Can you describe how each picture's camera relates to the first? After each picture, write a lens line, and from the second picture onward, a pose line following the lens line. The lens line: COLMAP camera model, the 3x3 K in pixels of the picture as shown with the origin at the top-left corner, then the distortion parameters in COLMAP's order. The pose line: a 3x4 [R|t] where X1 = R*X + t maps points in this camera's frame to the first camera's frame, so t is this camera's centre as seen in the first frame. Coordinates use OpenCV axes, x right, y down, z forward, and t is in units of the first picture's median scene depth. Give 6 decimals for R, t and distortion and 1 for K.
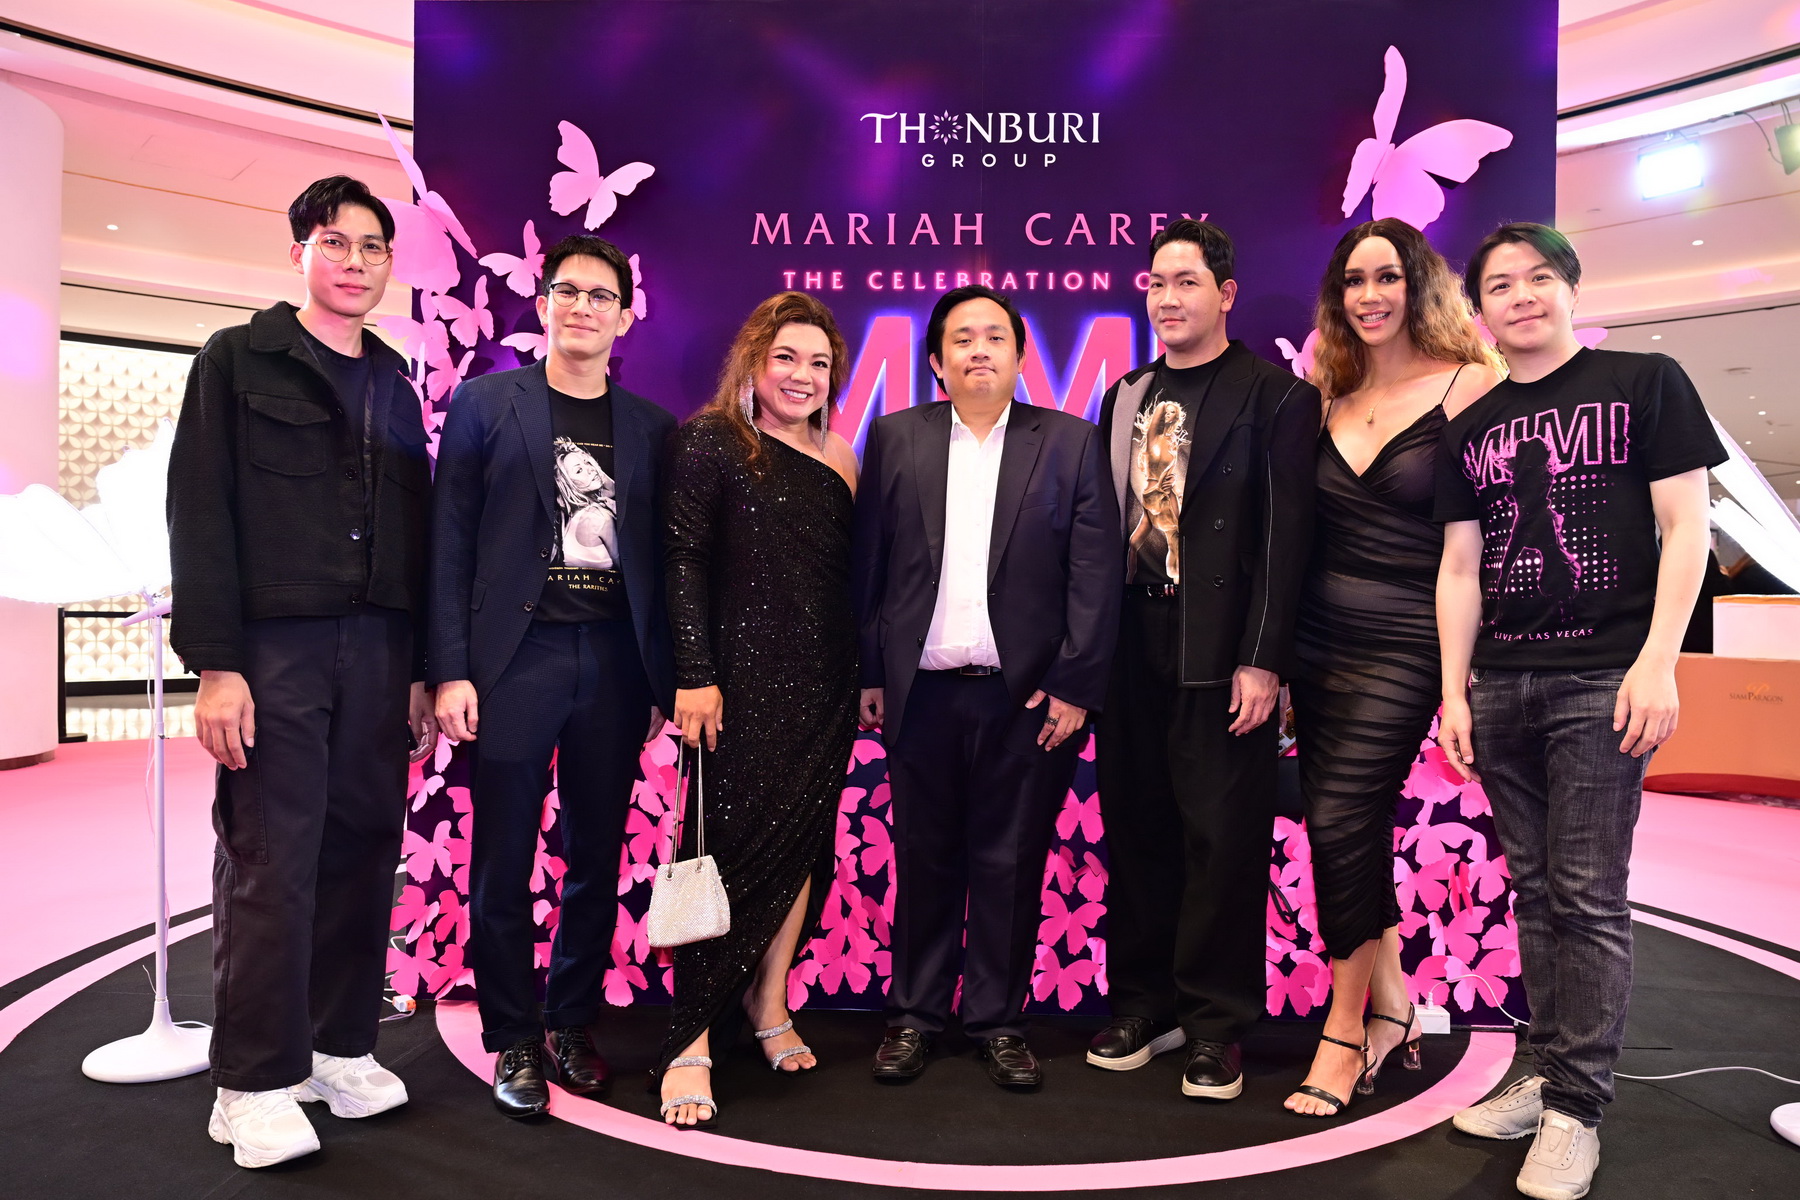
lens RADIAL K [[1349.5, 0, 906.7], [0, 1349.5, 597.6], [0, 0, 1]] dist [-0.010949, 0.003950]
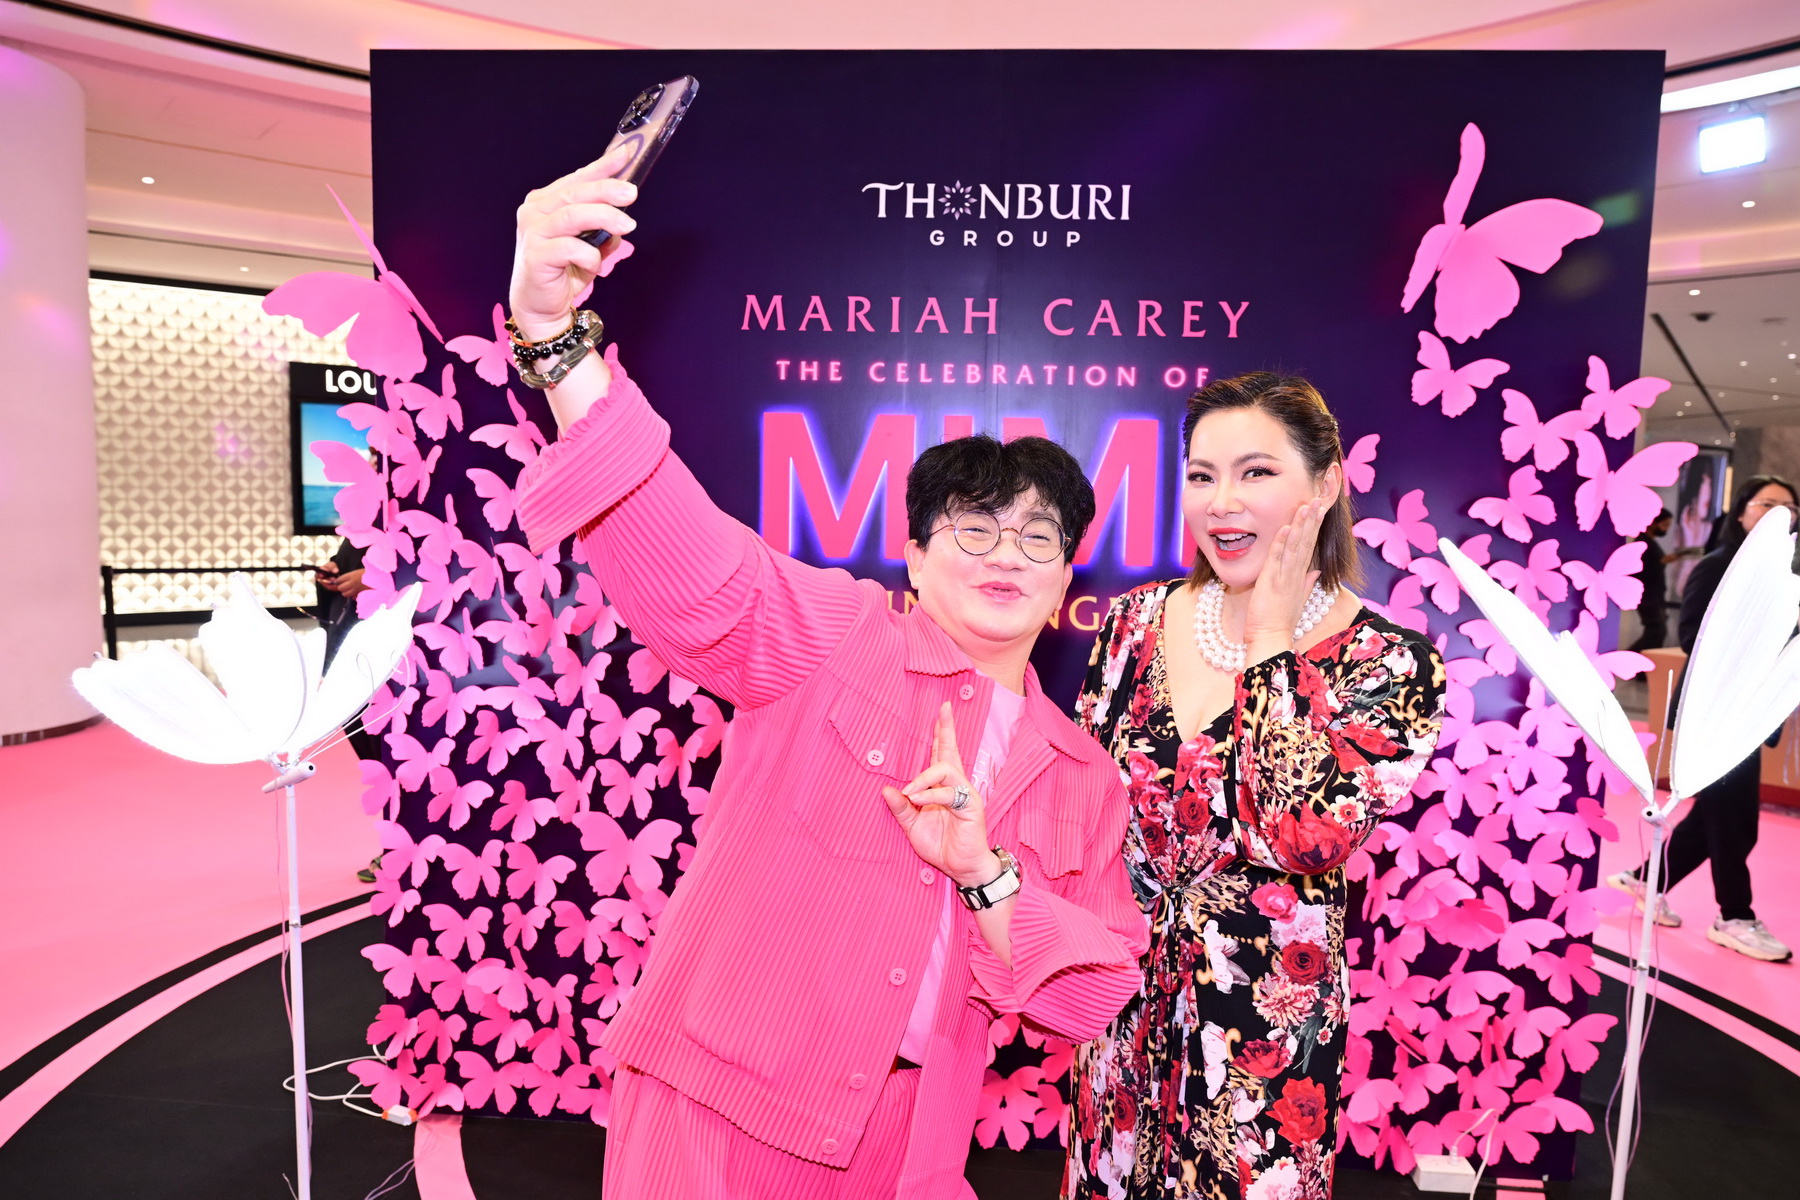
lens RADIAL K [[1273.1, 0, 897.2], [0, 1273.1, 609.9], [0, 0, 1]] dist [-0.008842, 0.006756]
pose [[0.999438, 0.015065, -0.029938, 0.018422], [-0.012278, 0.995759, 0.091175, -0.154543], [0.031184, -0.090756, 0.995385, 0.132770]]
